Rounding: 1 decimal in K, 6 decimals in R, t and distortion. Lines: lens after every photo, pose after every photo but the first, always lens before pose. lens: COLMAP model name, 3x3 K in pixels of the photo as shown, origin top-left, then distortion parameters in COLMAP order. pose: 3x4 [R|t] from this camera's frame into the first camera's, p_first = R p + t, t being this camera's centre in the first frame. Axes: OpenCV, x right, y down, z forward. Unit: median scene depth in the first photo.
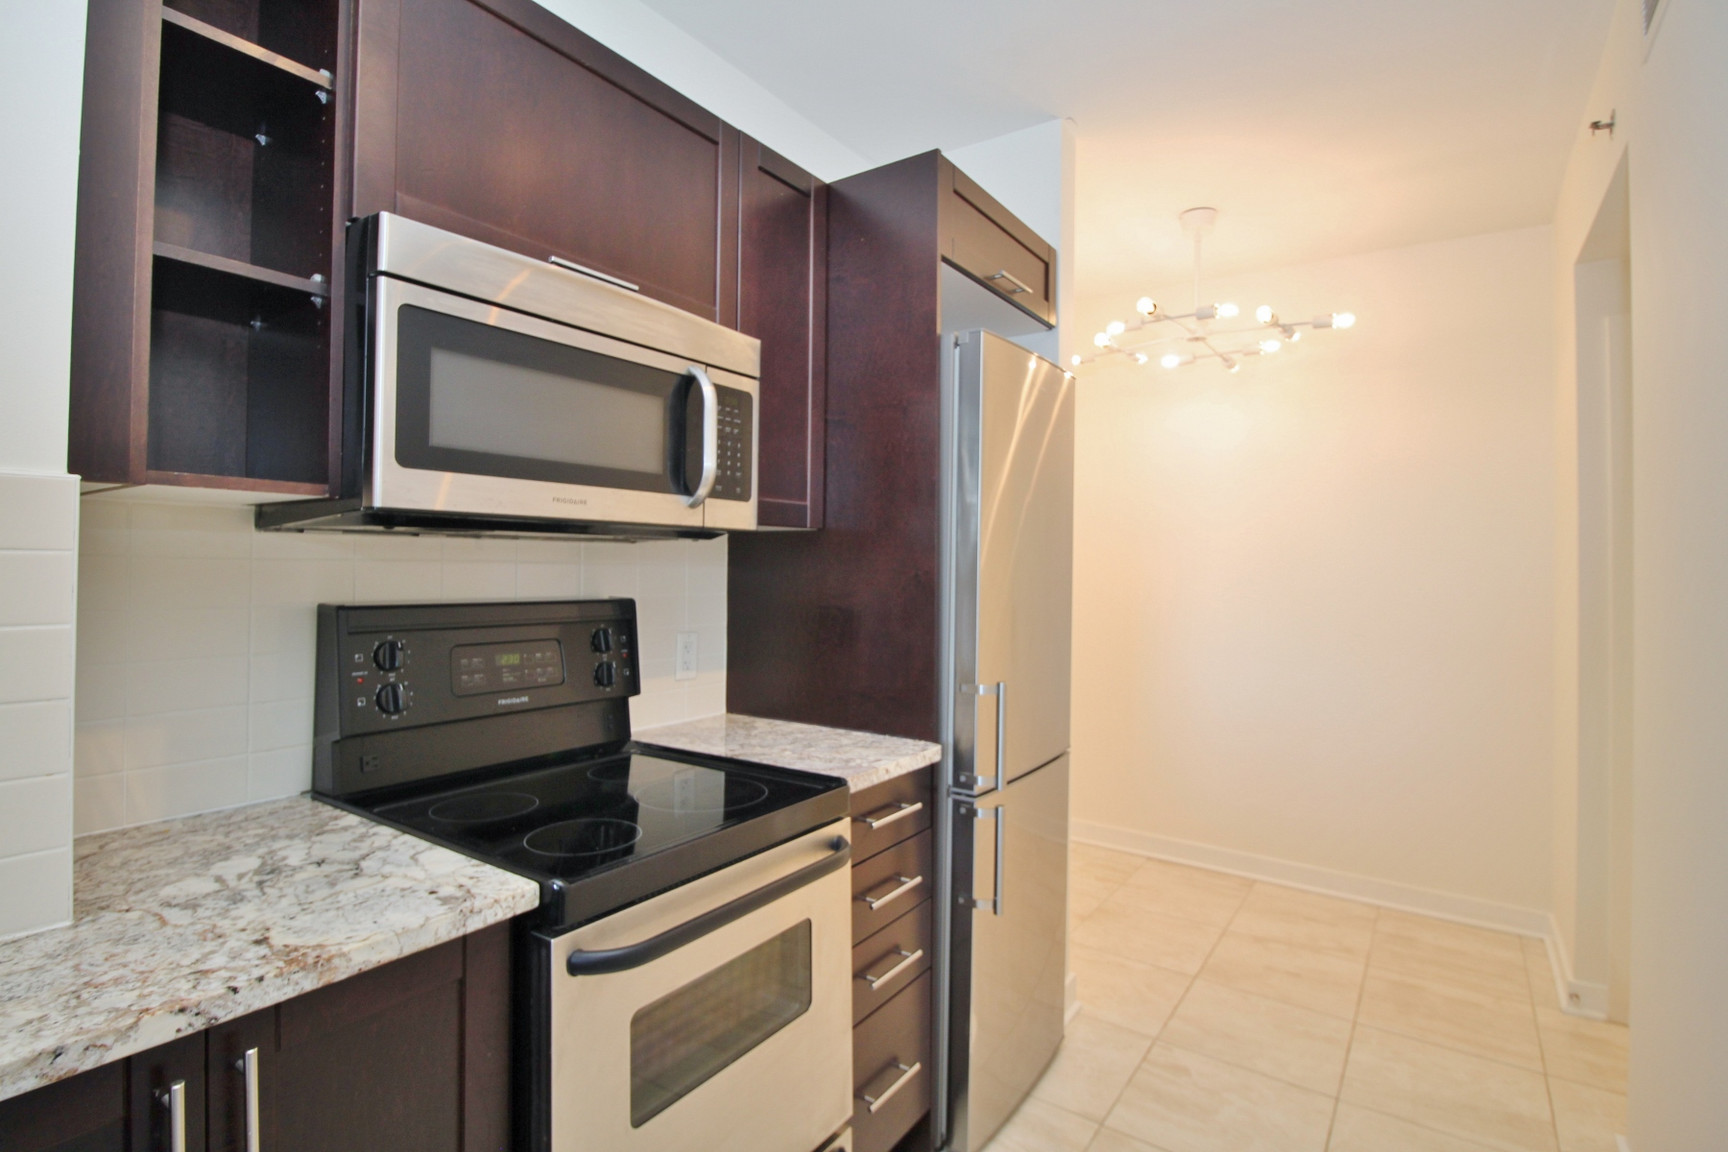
lens RADIAL K [[843.1, 0, 863.9], [0, 843.1, 552.8], [0, 0, 1]] dist [0.003405, -0.015238]
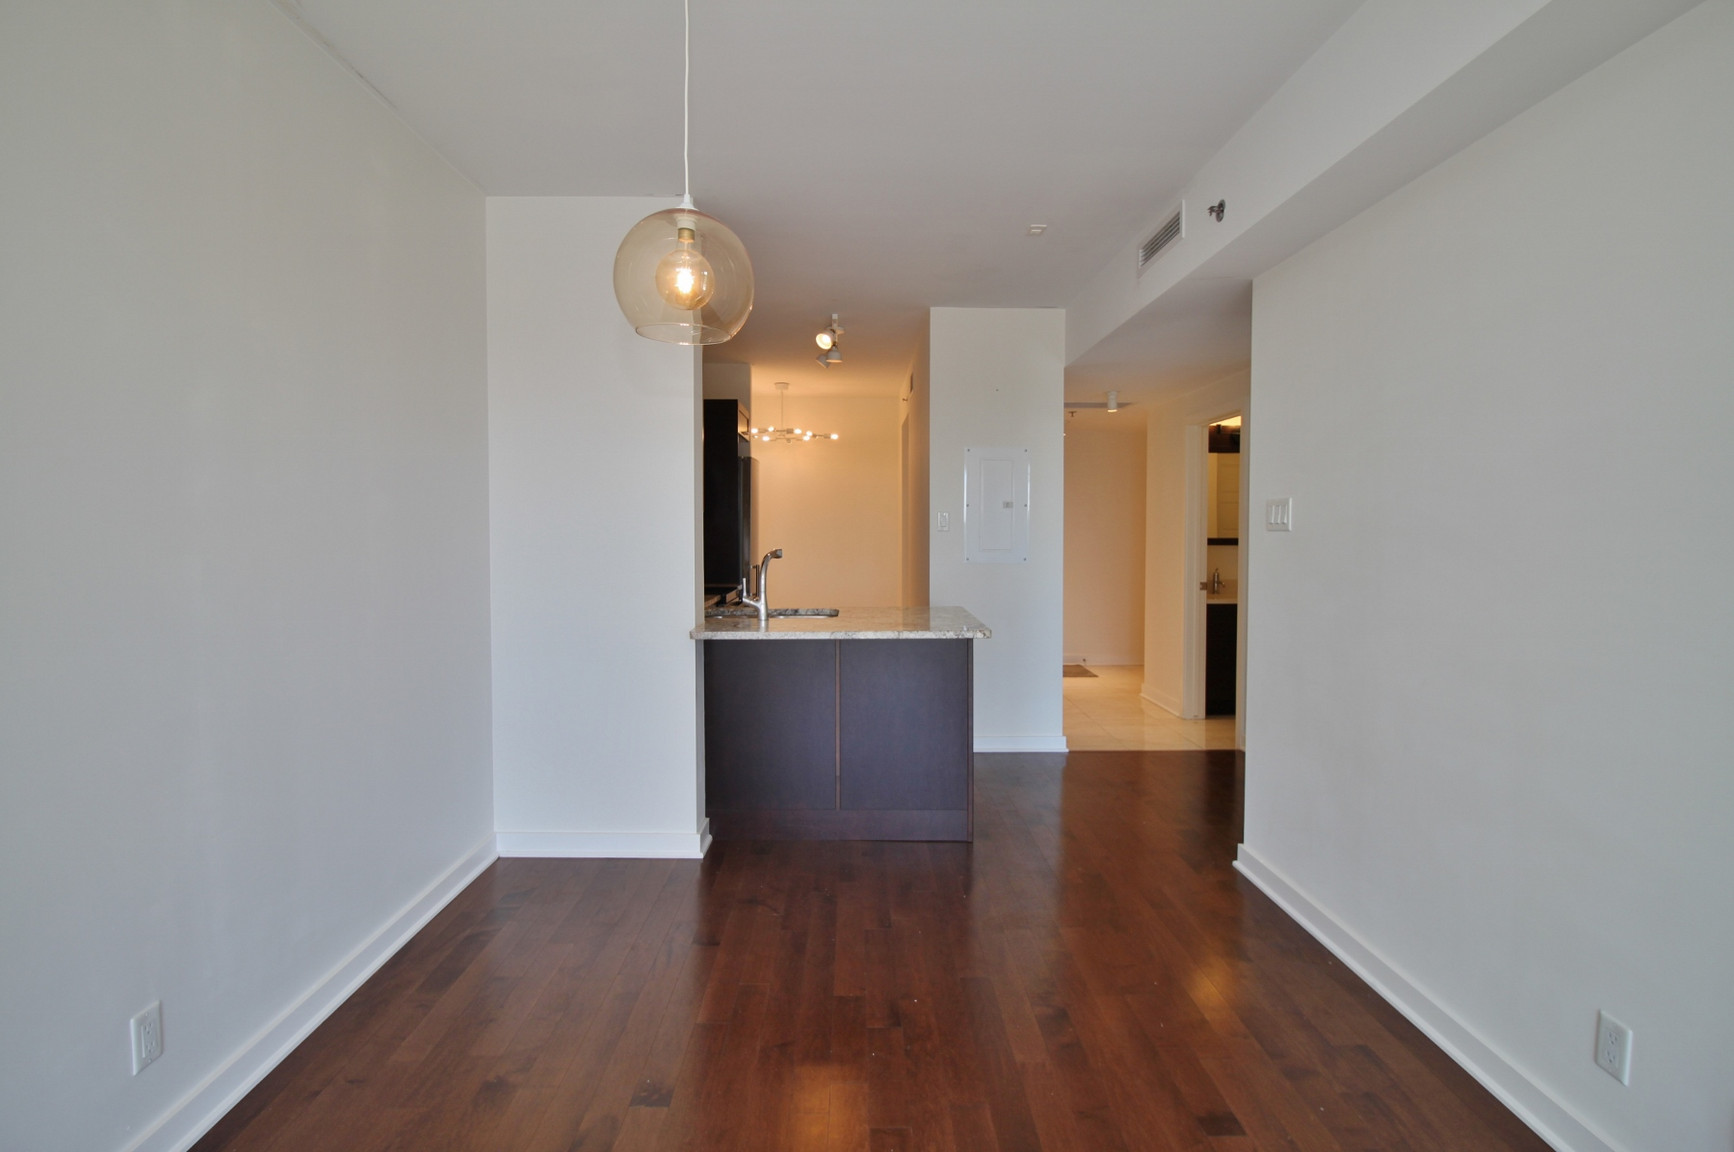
lens RADIAL K [[841.2, 0, 867.4], [0, 841.2, 555.1], [0, 0, 1]] dist [-0.001970, -0.009425]
pose [[0.814825, -0.029044, 0.578980, -1.405925], [-0.001039, 0.998669, 0.051560, -0.056001], [-0.579707, -0.042614, 0.813710, -1.949097]]
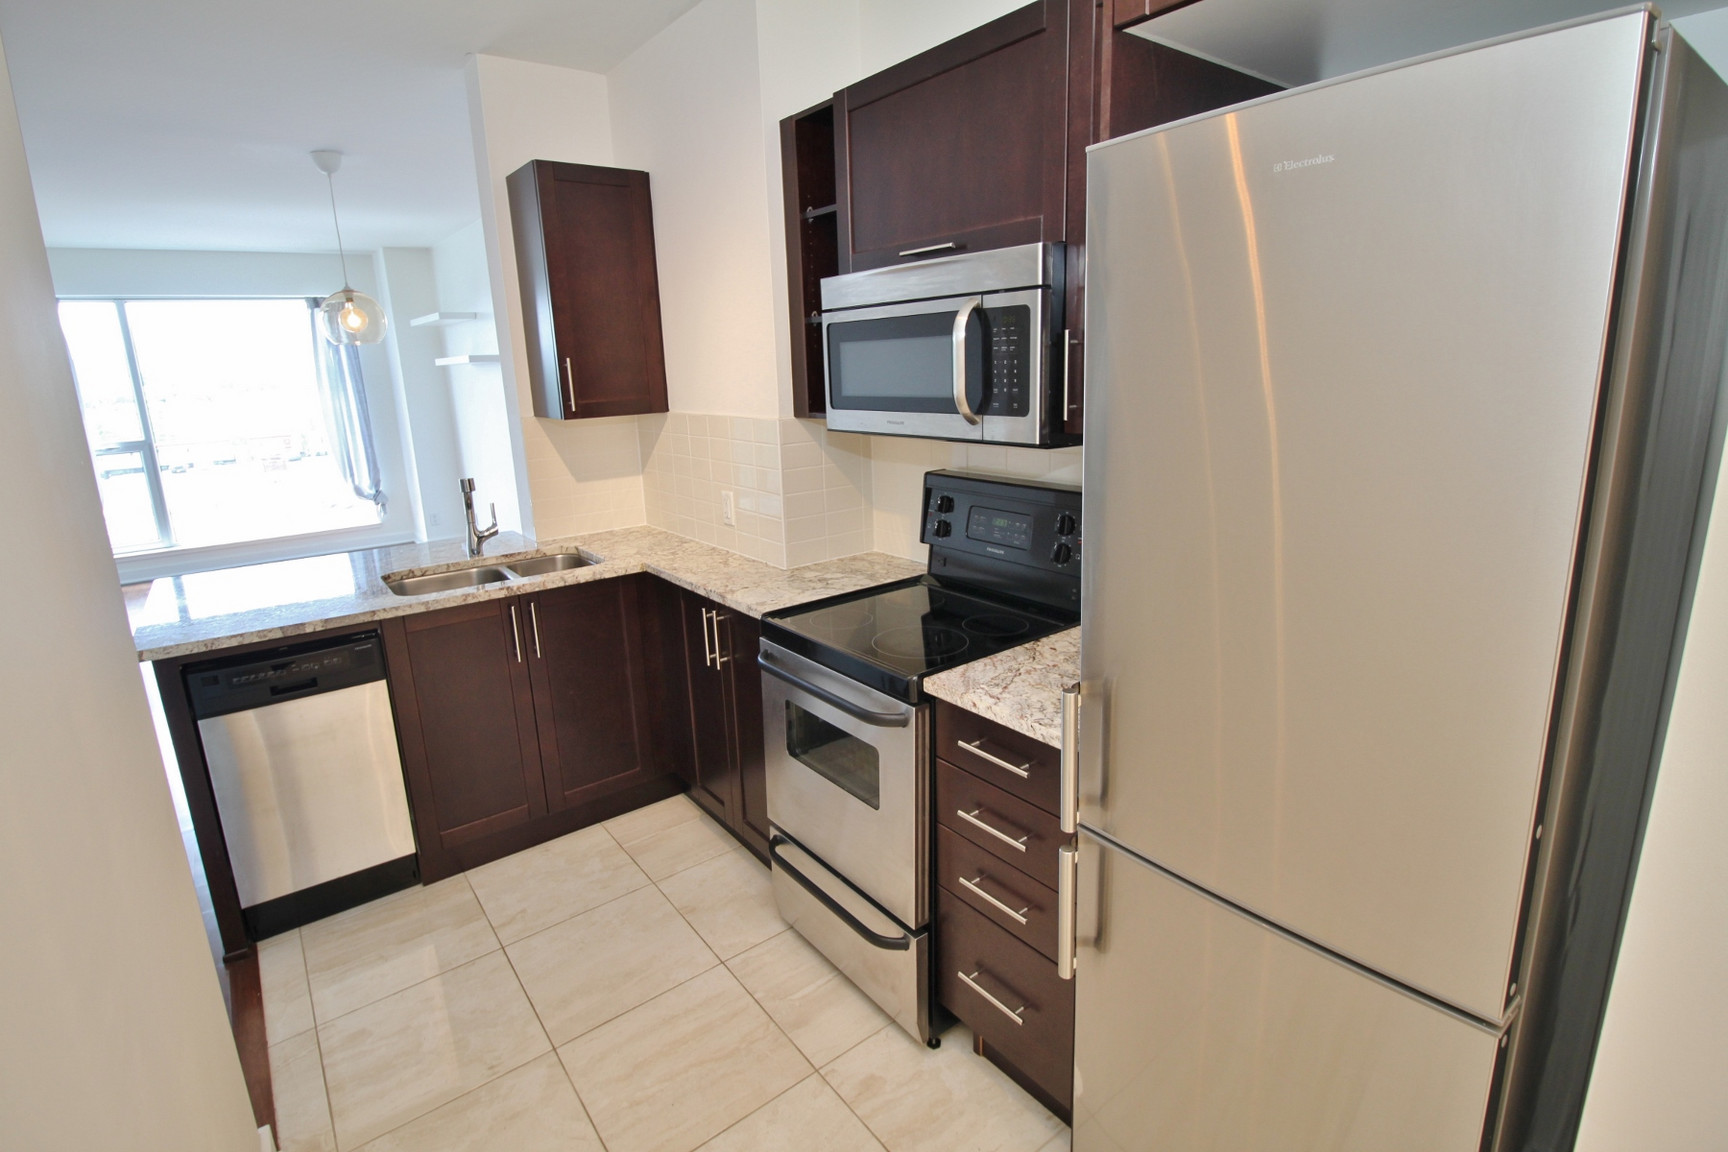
lens RADIAL K [[843.1, 0, 863.9], [0, 843.1, 552.8], [0, 0, 1]] dist [0.003405, -0.015238]
pose [[-0.310134, 0.213301, -0.926455, 0.844279], [0.047896, 0.976773, 0.208853, -0.113318], [0.949485, 0.020399, -0.313147, 1.059140]]
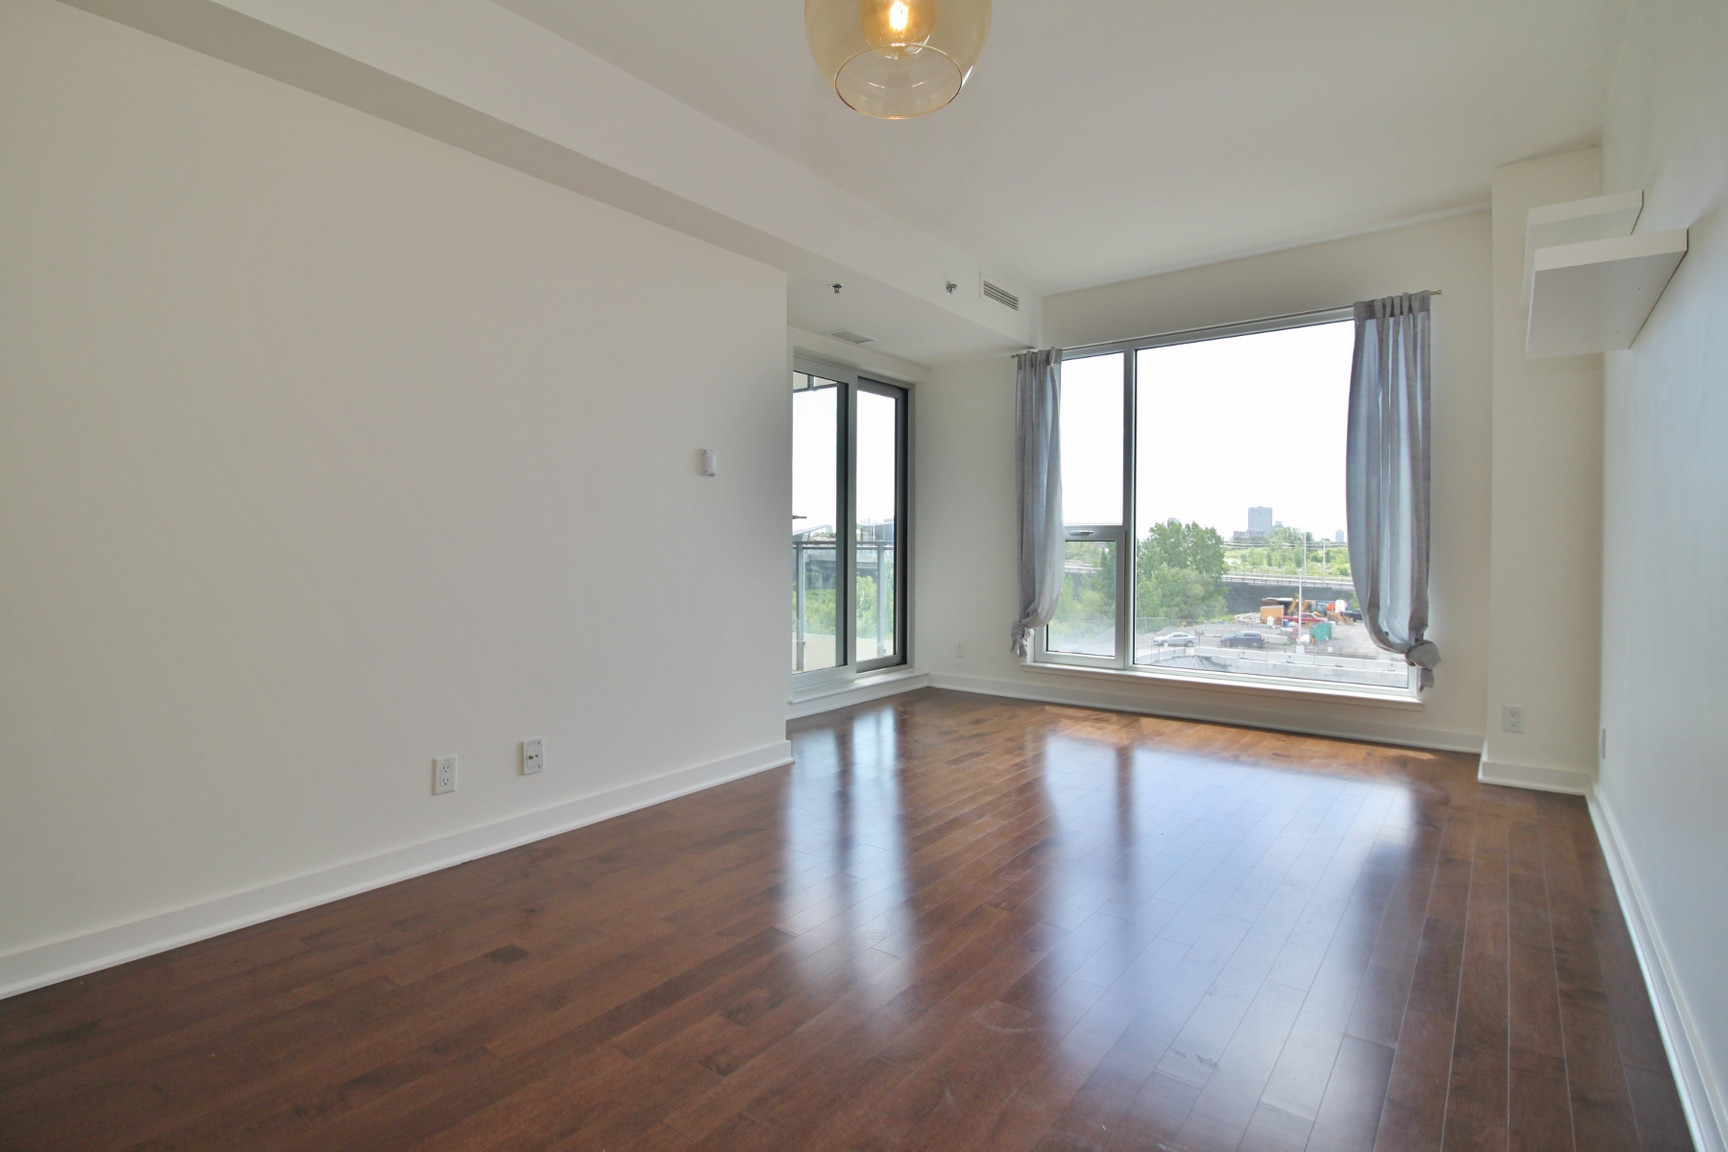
lens RADIAL K [[838.3, 0, 864.4], [0, 838.3, 555.1], [0, 0, 1]] dist [-0.001970, -0.009425]
pose [[-0.998531, -0.015518, 0.051906, -1.015717], [-0.015622, 0.999877, -0.001612, 0.144451], [-0.051875, -0.002420, -0.998651, -0.274363]]
